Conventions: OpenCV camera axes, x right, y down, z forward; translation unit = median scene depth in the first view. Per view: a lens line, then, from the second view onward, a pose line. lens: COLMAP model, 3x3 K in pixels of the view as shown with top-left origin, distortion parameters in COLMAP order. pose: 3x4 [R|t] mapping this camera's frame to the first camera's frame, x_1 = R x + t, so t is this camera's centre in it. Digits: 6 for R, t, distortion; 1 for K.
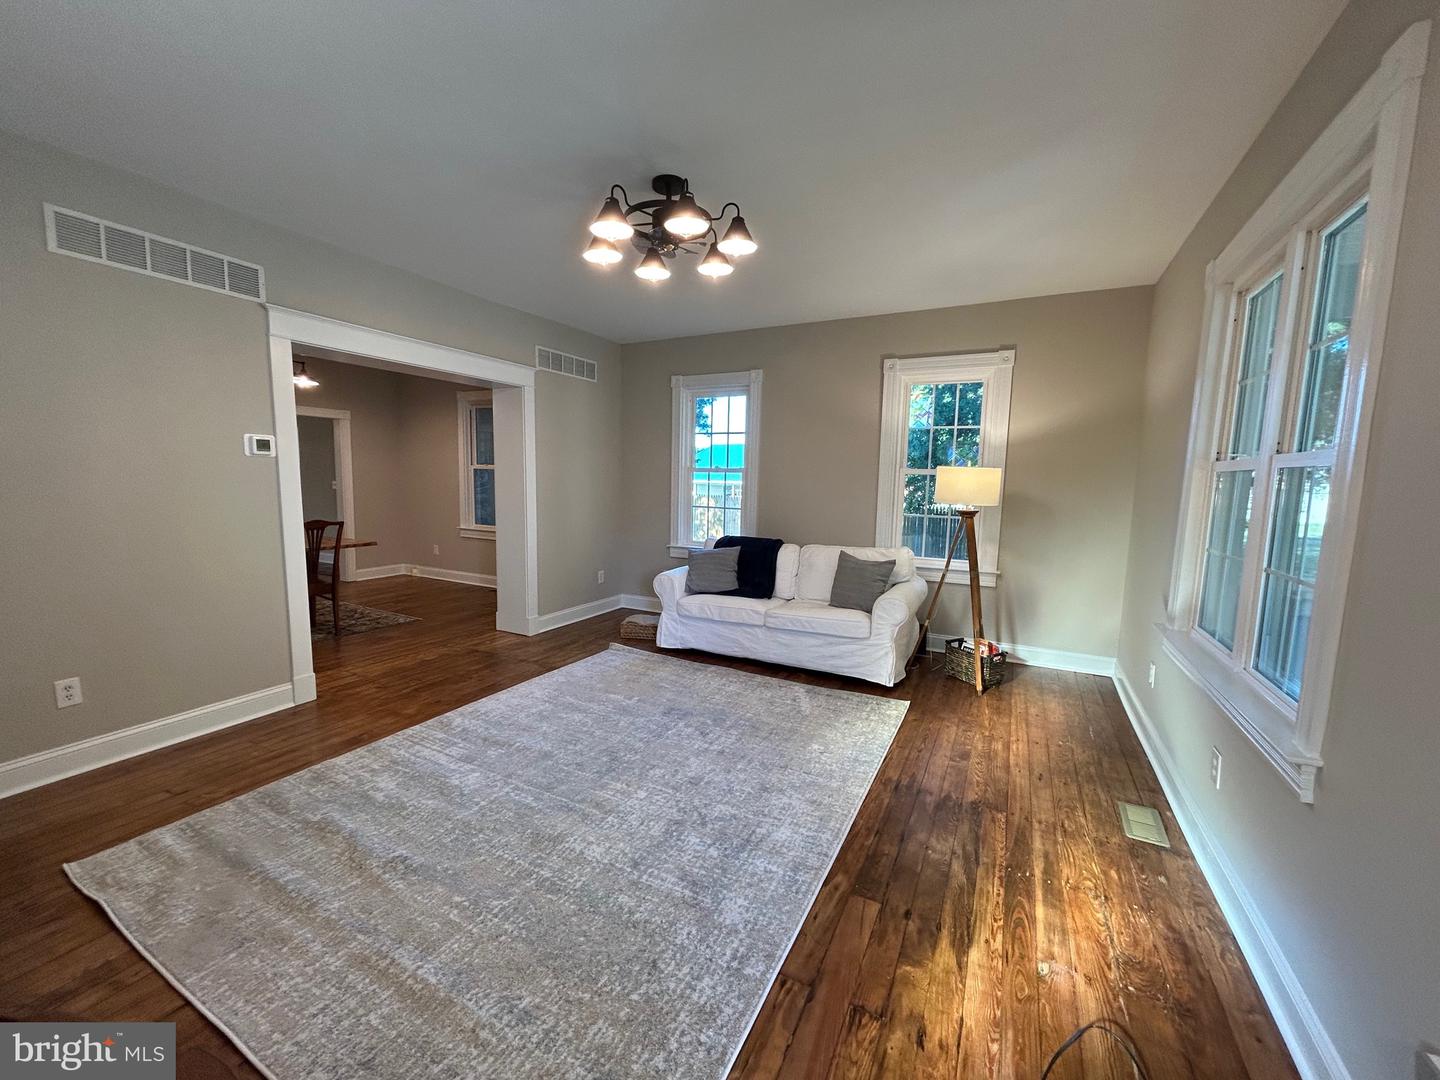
lens RADIAL K [[576.4, 0, 717.7], [0, 576.4, 541.4], [0, 0, 1]] dist [0.000429, -0.000803]
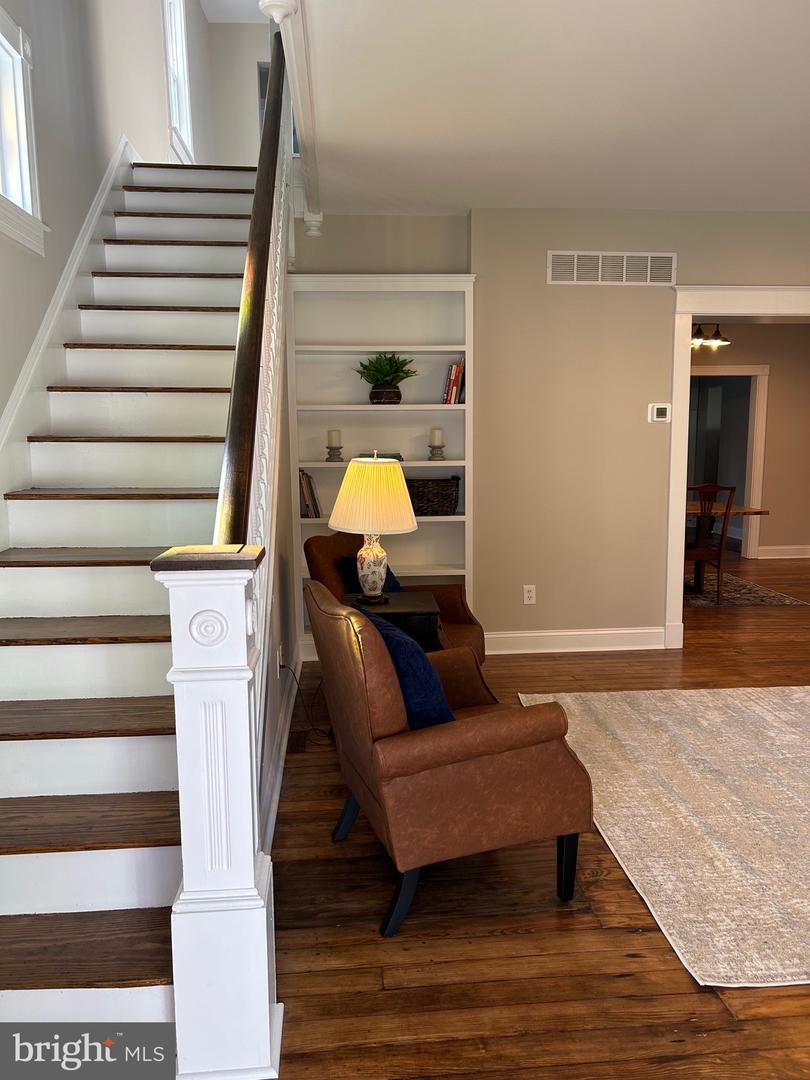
lens RADIAL K [[825.0, 0, 406.3], [0, 825.0, 540.5], [0, 0, 1]] dist [0.043589, -0.002920]
pose [[0.531686, 0.086796, -0.842482, 0.368736], [-0.074734, 0.995663, 0.055413, 0.033554], [0.843638, 0.033500, 0.535867, -0.314319]]
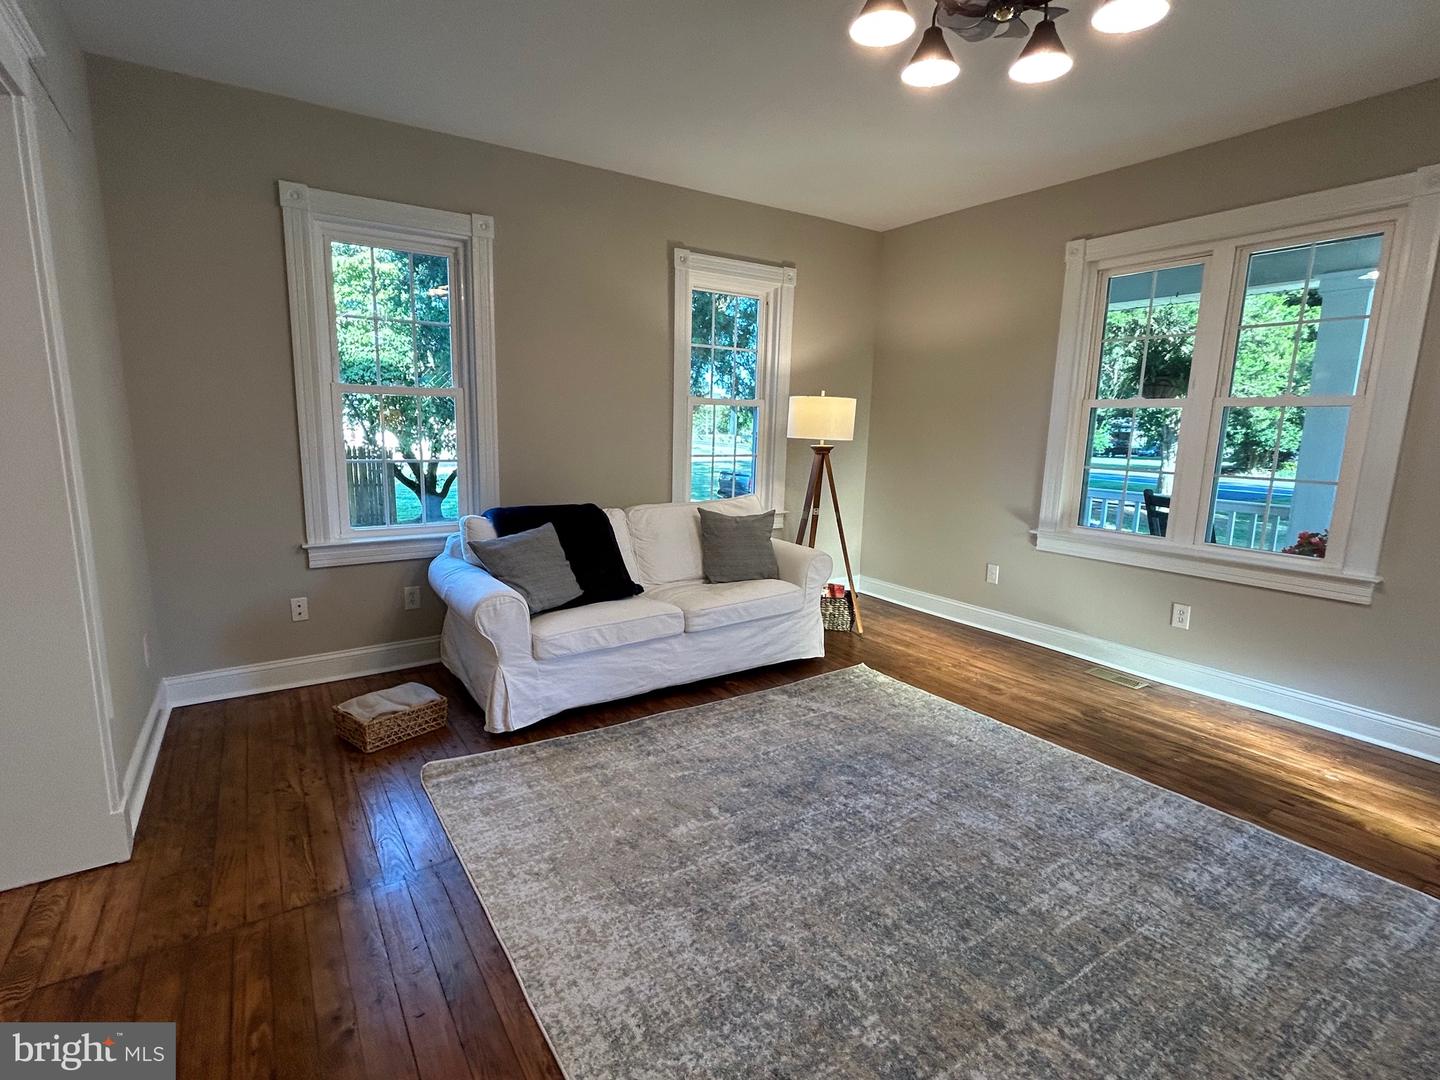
lens RADIAL K [[694.8, 0, 719.5], [0, 694.8, 542.0], [0, 0, 1]] dist [-0.001556, 0.001599]
pose [[0.484376, -0.157668, 0.860535, -0.770934], [0.087104, 0.987430, 0.131889, -0.079590], [-0.870513, 0.011072, 0.492021, 0.764276]]
